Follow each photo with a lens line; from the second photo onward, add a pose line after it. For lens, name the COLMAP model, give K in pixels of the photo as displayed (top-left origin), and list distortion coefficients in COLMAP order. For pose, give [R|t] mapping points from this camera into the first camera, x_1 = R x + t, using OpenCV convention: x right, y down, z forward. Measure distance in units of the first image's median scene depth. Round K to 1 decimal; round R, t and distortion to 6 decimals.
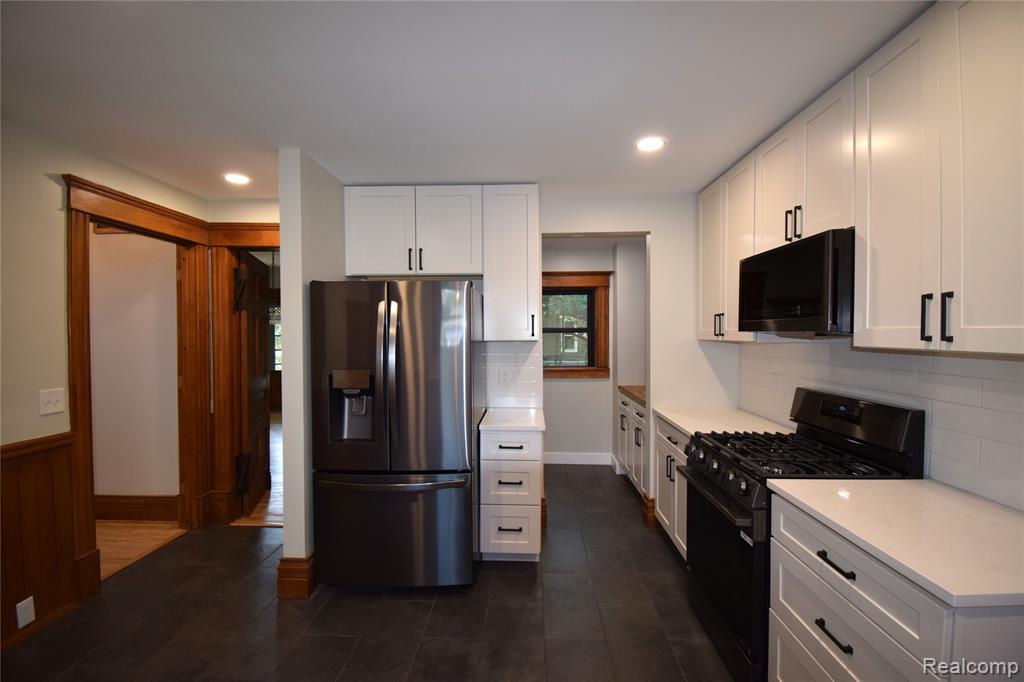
lens RADIAL K [[452.2, 0, 516.4], [0, 452.2, 338.3], [0, 0, 1]] dist [0.004294, -0.010848]
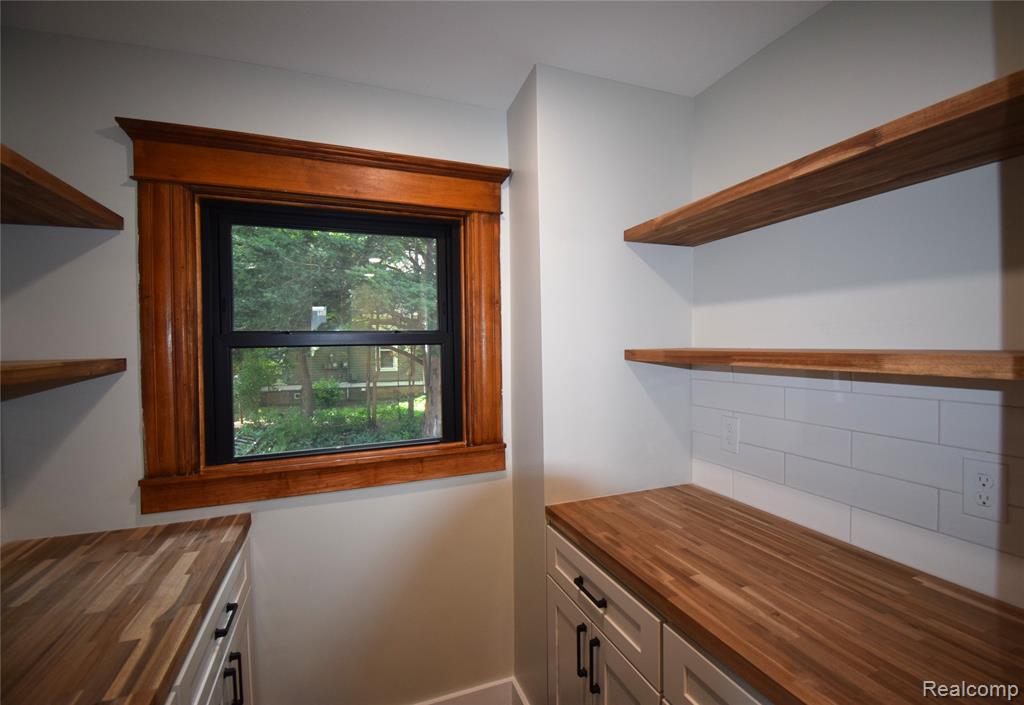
lens RADIAL K [[445.4, 0, 515.4], [0, 445.4, 350.8], [0, 0, 1]] dist [-0.000634, -0.011446]
pose [[0.921337, -0.016862, 0.388400, 0.139541], [0.017335, 0.999847, 0.002287, -0.014097], [-0.388379, 0.004625, 0.921488, 1.195104]]
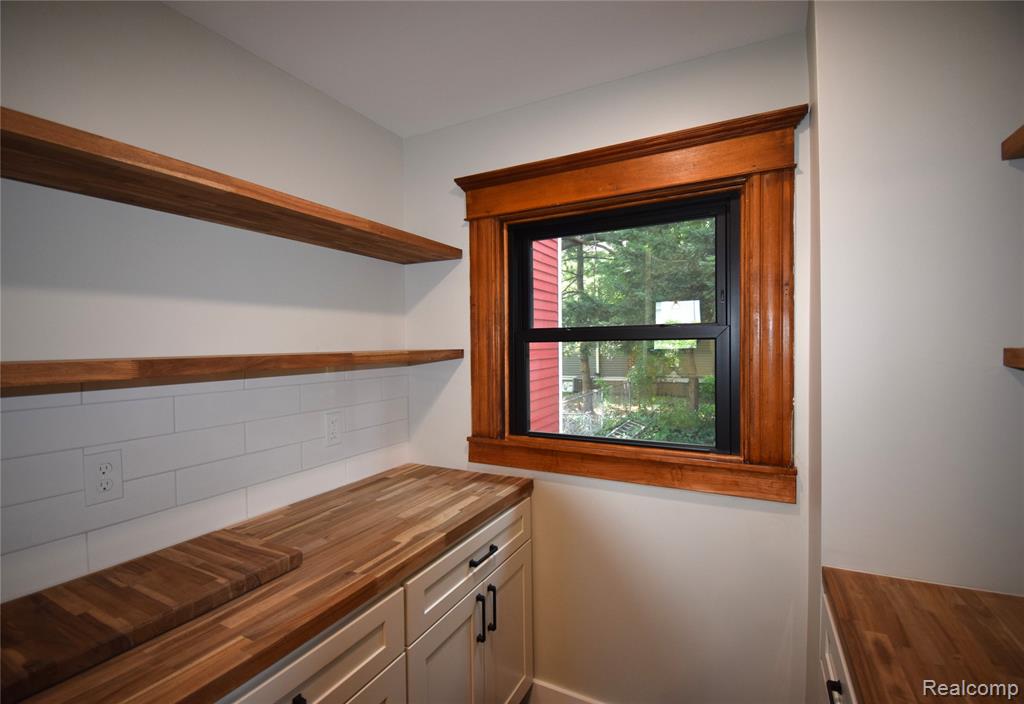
lens RADIAL K [[445.4, 0, 519.5], [0, 445.4, 350.1], [0, 0, 1]] dist [-0.000634, -0.011446]
pose [[0.903258, -0.003153, -0.429086, 0.303352], [0.005258, 0.999979, 0.003721, -0.013132], [0.429066, -0.005617, 0.903256, 1.221979]]
